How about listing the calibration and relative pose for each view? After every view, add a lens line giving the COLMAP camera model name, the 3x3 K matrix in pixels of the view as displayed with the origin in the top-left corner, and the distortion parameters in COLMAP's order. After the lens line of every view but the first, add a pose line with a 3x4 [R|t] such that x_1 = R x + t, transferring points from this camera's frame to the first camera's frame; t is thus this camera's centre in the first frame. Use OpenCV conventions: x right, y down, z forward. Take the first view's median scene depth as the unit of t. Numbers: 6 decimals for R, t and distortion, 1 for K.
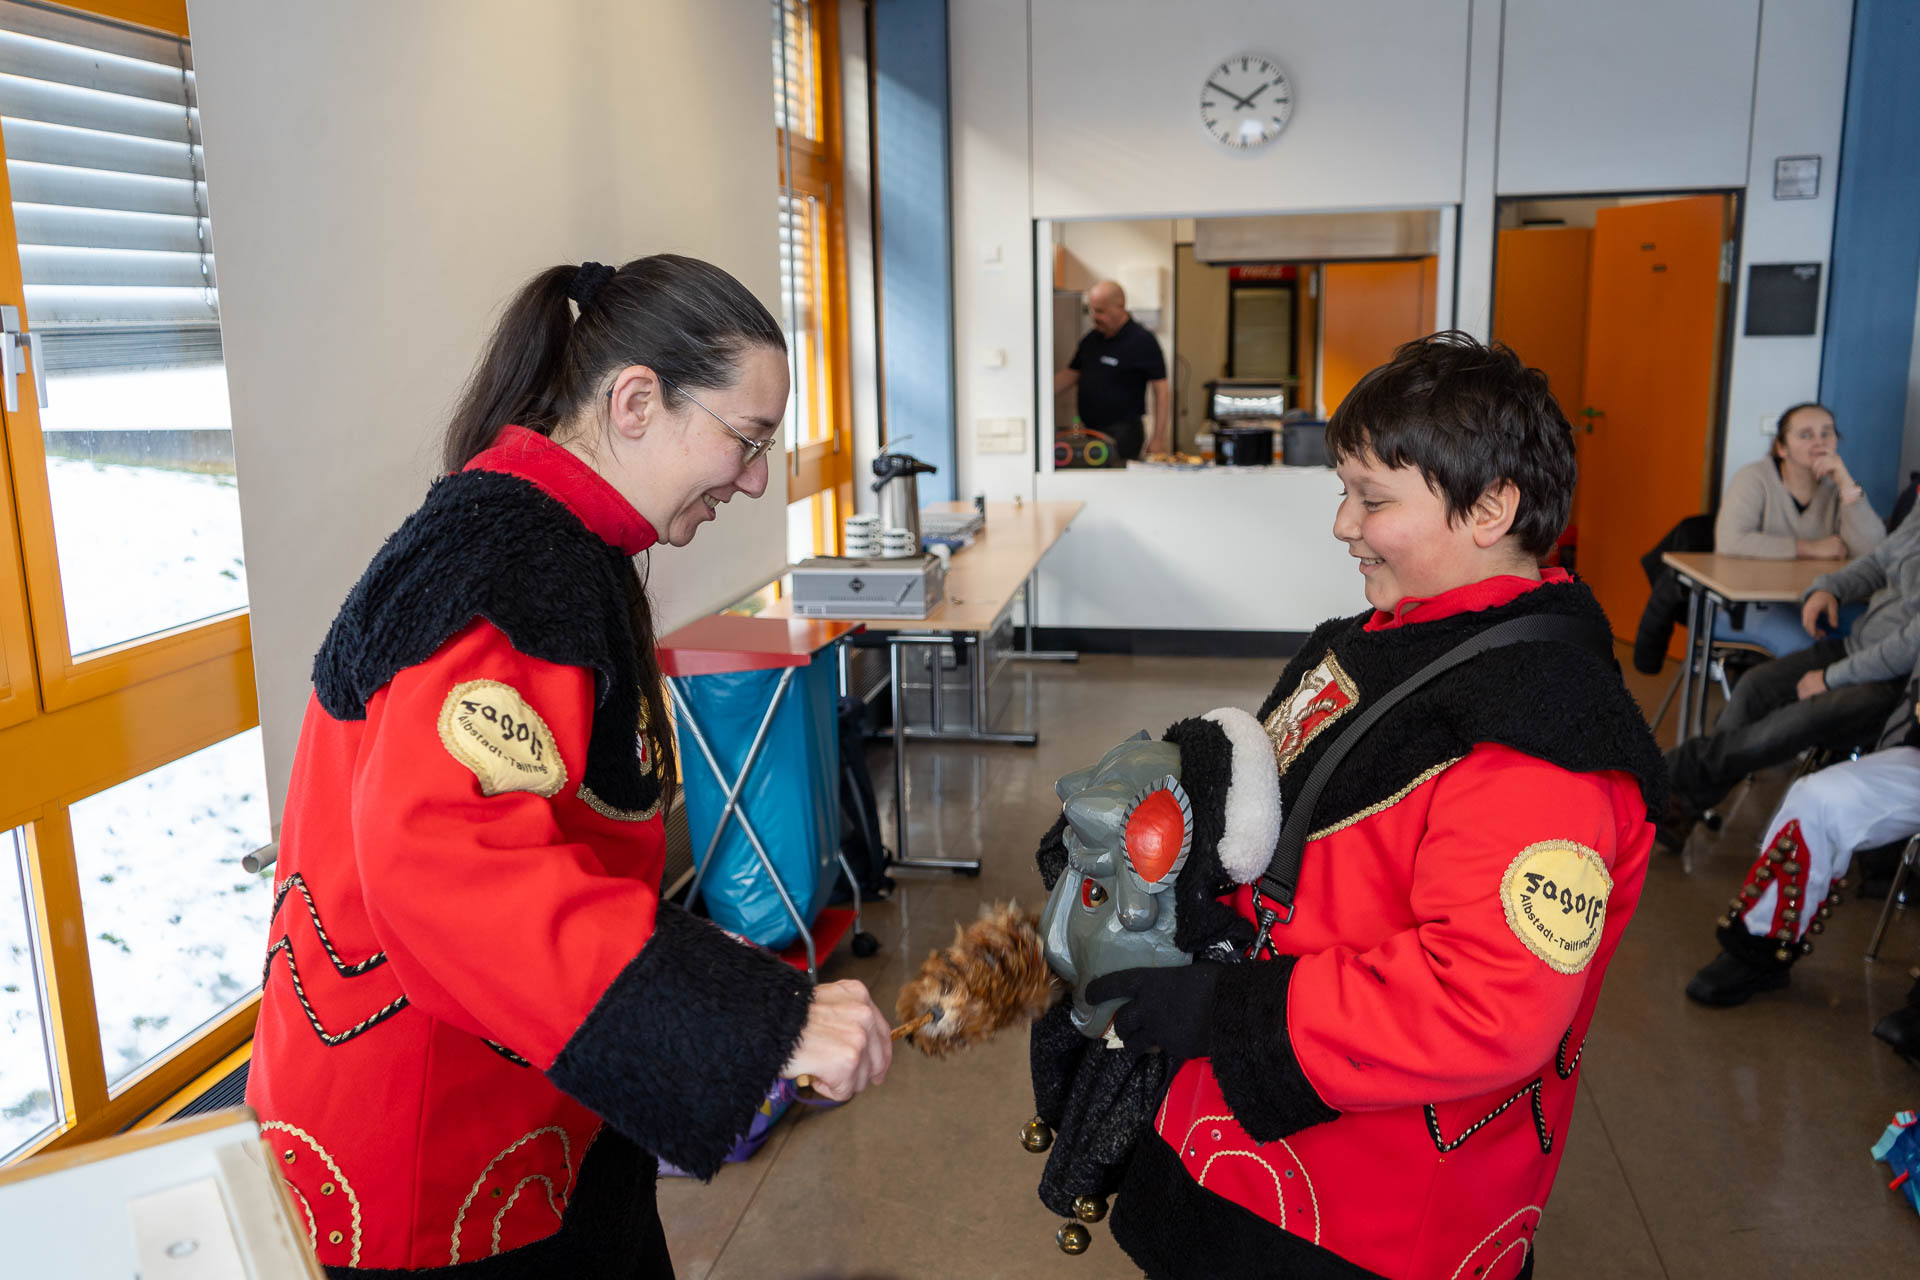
lens RADIAL K [[1549.6, 0, 957.3], [0, 1549.6, 626.8], [0, 0, 1]] dist [-0.006718, 0.011165]
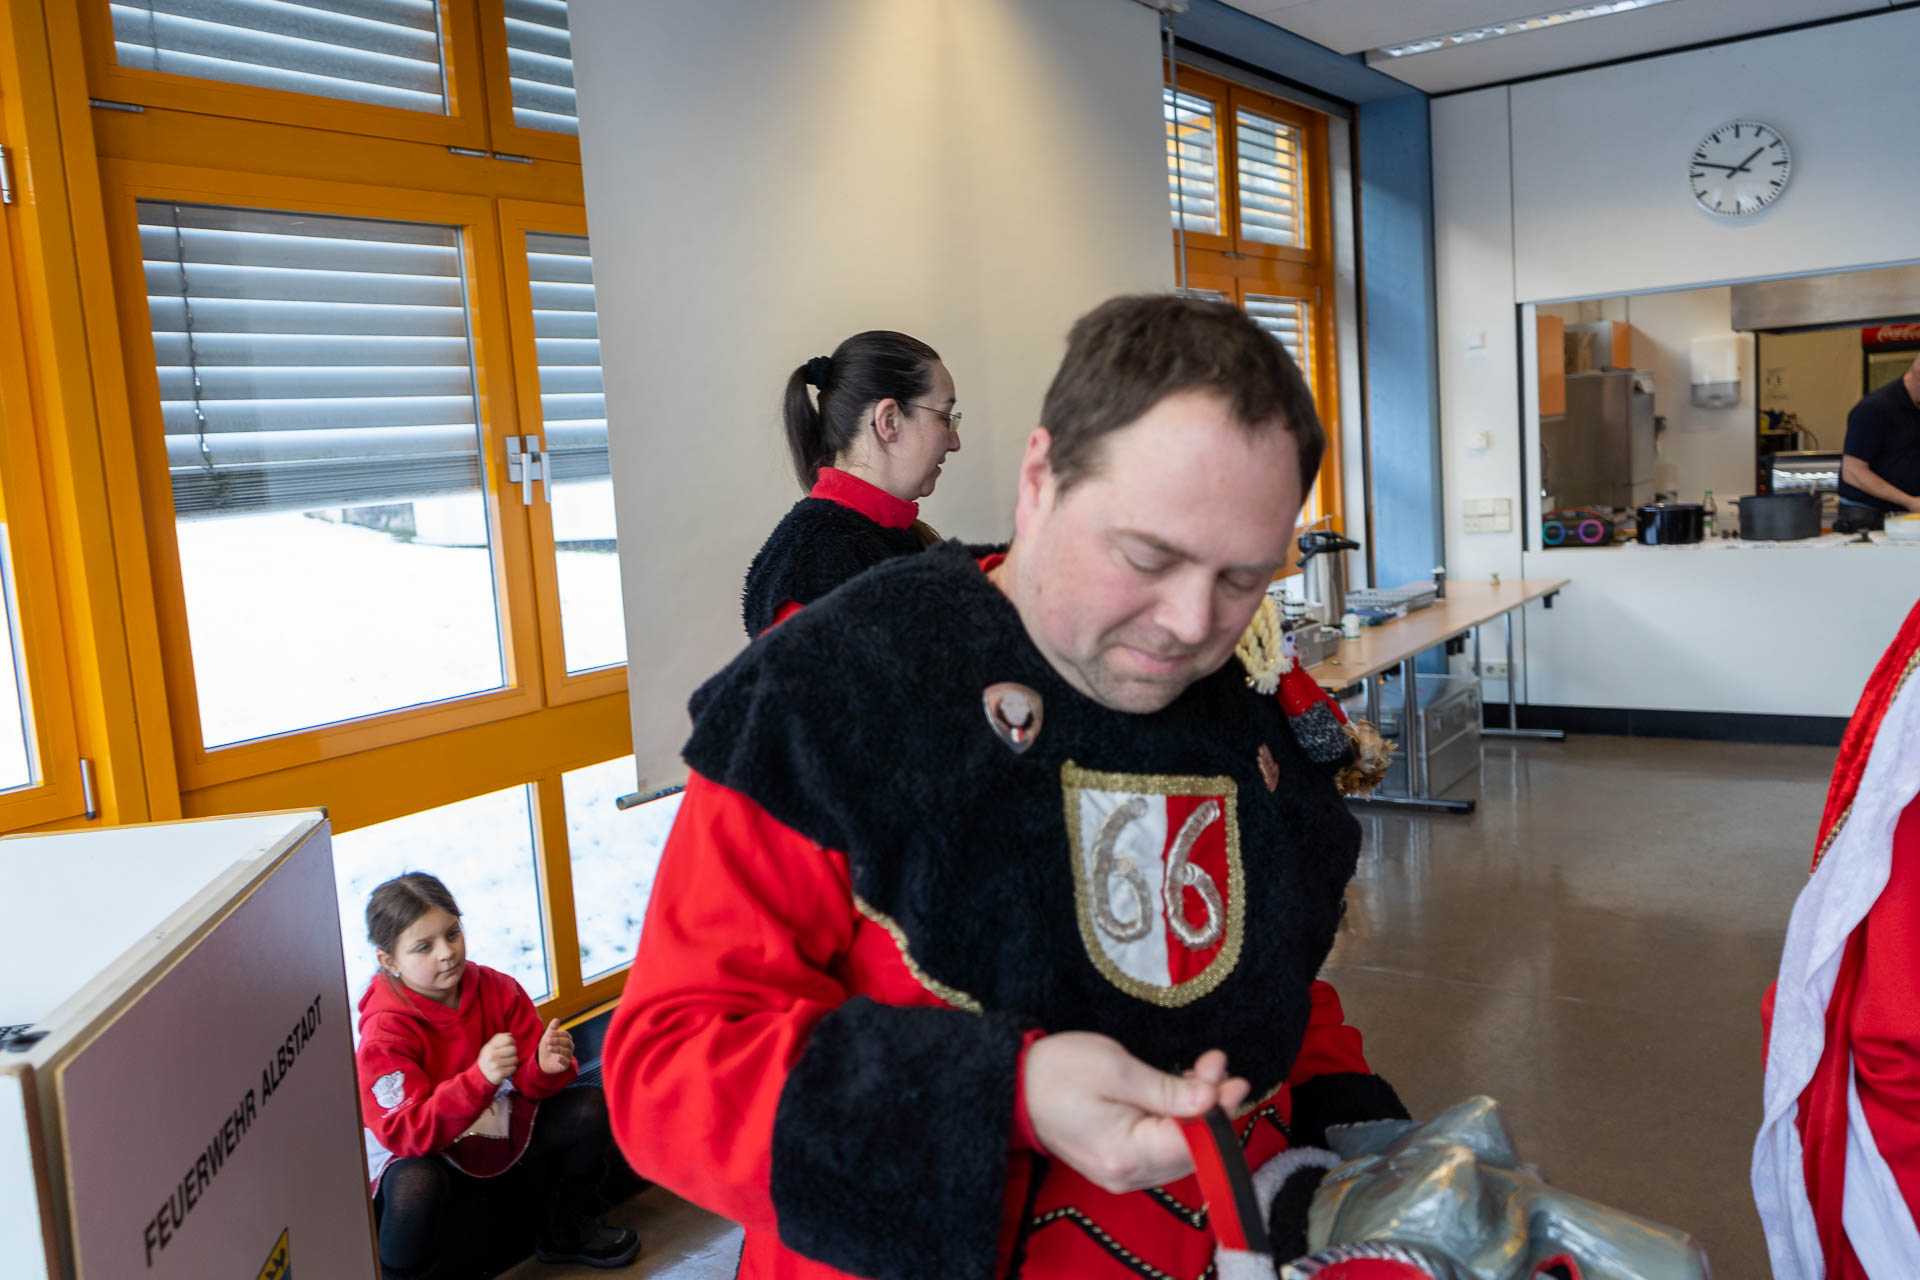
lens RADIAL K [[1549.6, 0, 957.3], [0, 1549.6, 626.8], [0, 0, 1]] dist [-0.006718, 0.011165]
pose [[0.908894, 0.006234, -0.416980, 0.147972], [-0.032173, 0.997956, -0.055208, 0.018650], [0.415784, 0.063594, 0.907237, -0.070632]]
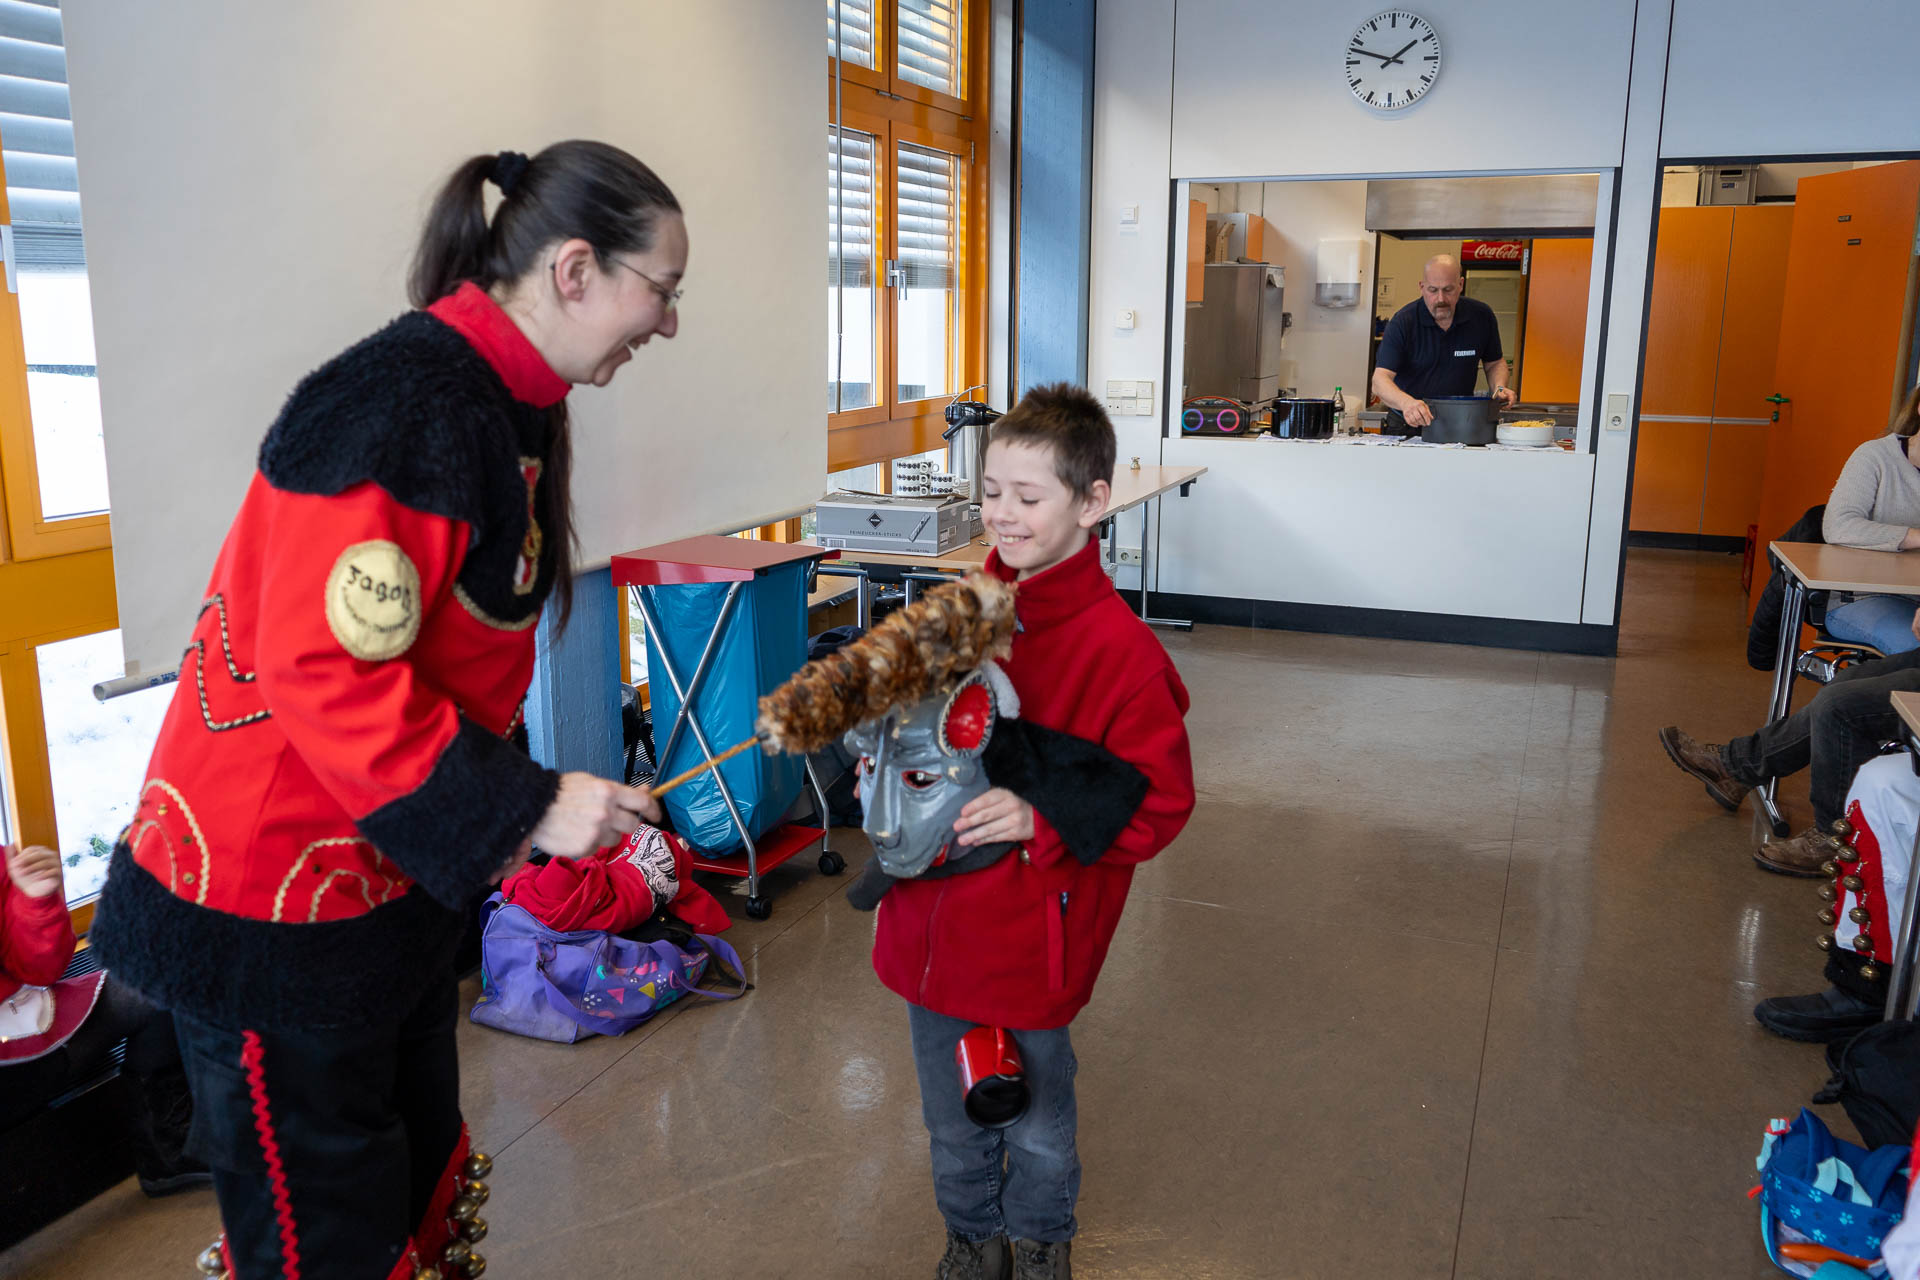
lens RADIAL K [[1549.6, 0, 957.3], [0, 1549.6, 626.8], [0, 0, 1]] dist [-0.006718, 0.011165]
pose [[0.981193, 0.065340, -0.181635, 0.118763], [-0.063592, 0.997857, 0.015434, 0.015952], [0.182255, -0.003593, 0.983245, 0.001737]]
